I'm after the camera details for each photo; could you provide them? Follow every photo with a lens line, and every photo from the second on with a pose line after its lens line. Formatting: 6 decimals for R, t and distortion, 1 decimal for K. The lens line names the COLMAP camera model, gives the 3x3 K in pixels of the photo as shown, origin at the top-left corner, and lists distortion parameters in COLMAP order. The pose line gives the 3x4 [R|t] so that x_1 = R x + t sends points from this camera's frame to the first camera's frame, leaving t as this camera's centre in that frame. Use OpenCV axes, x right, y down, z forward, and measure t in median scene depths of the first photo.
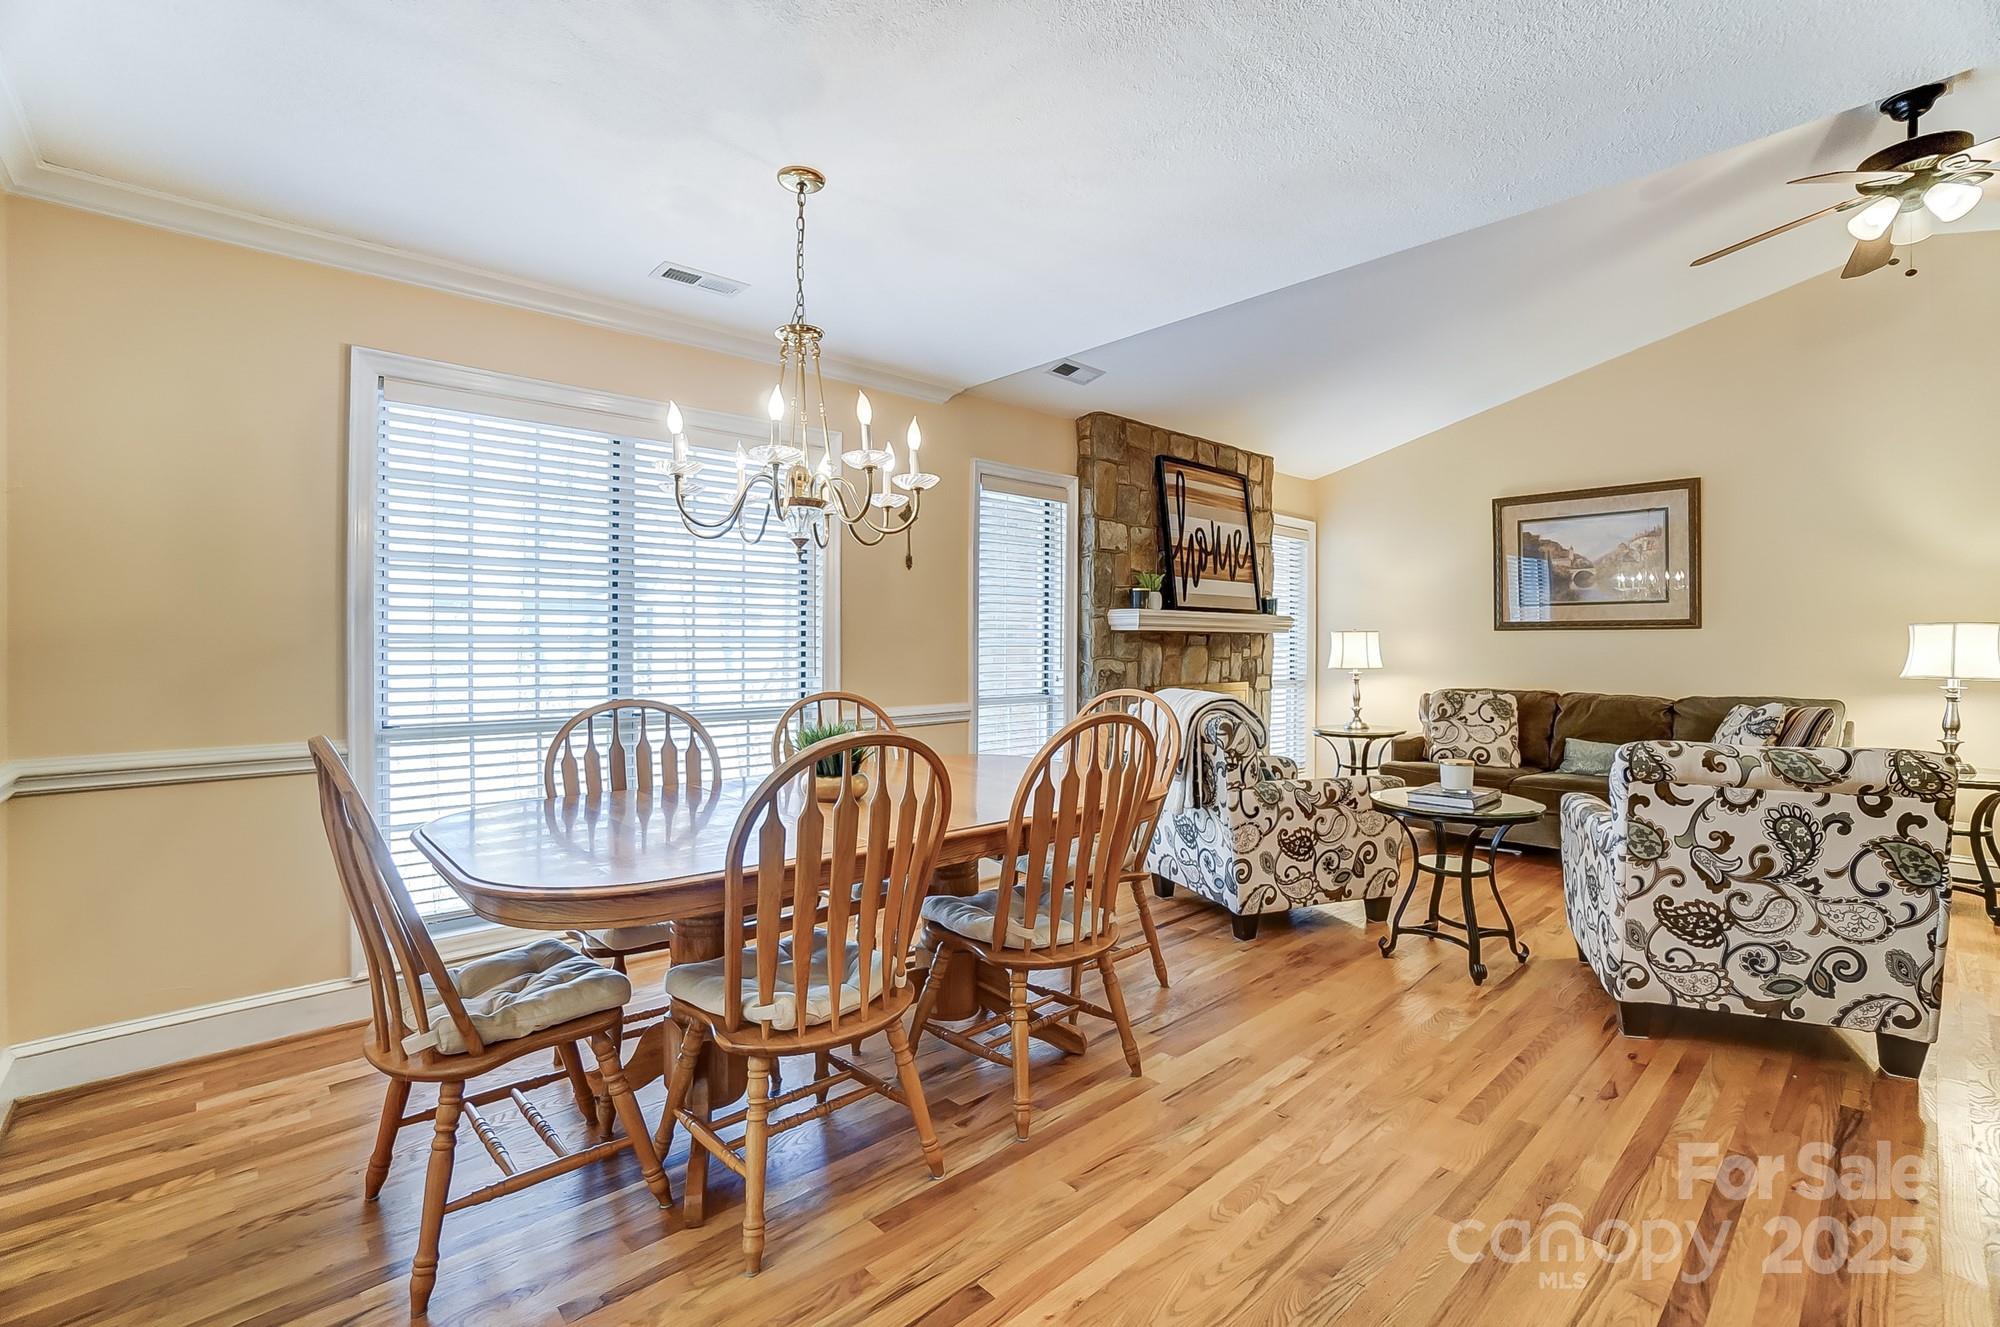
lens RADIAL K [[881.6, 0, 998.2], [0, 881.6, 643.2], [0, 0, 1]] dist [-0.002271, -0.000641]
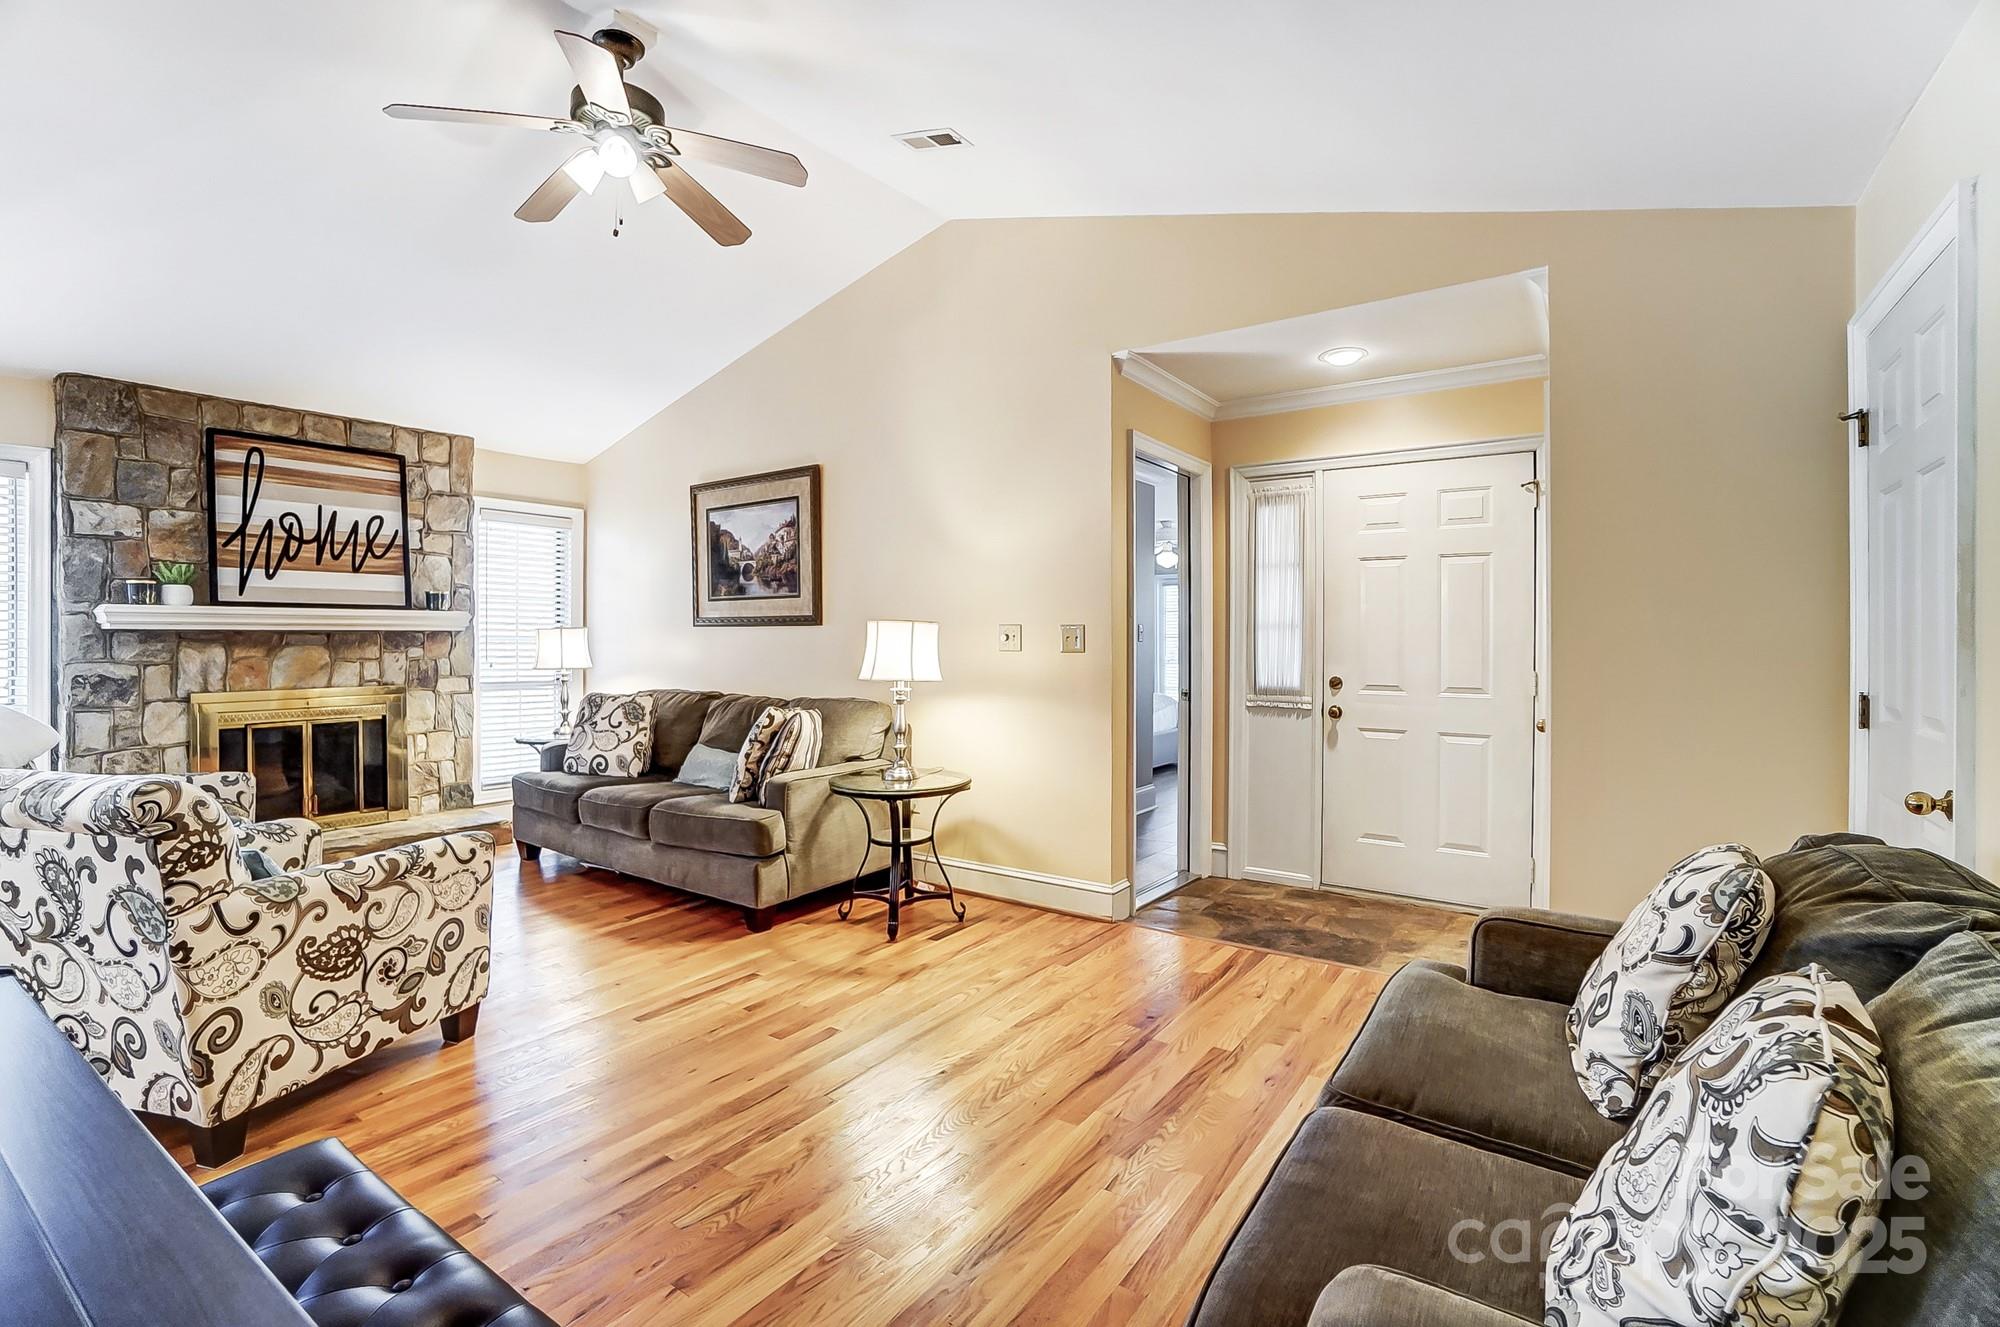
lens RADIAL K [[896.2, 0, 952.0], [0, 896.2, 635.4], [0, 0, 1]] dist [-0.053901, 0.030288]
pose [[0.989330, -0.003672, 0.145645, 0.769062], [0.003730, 0.999993, -0.000123, -0.005129], [-0.145644, 0.000665, 0.989337, 0.033651]]
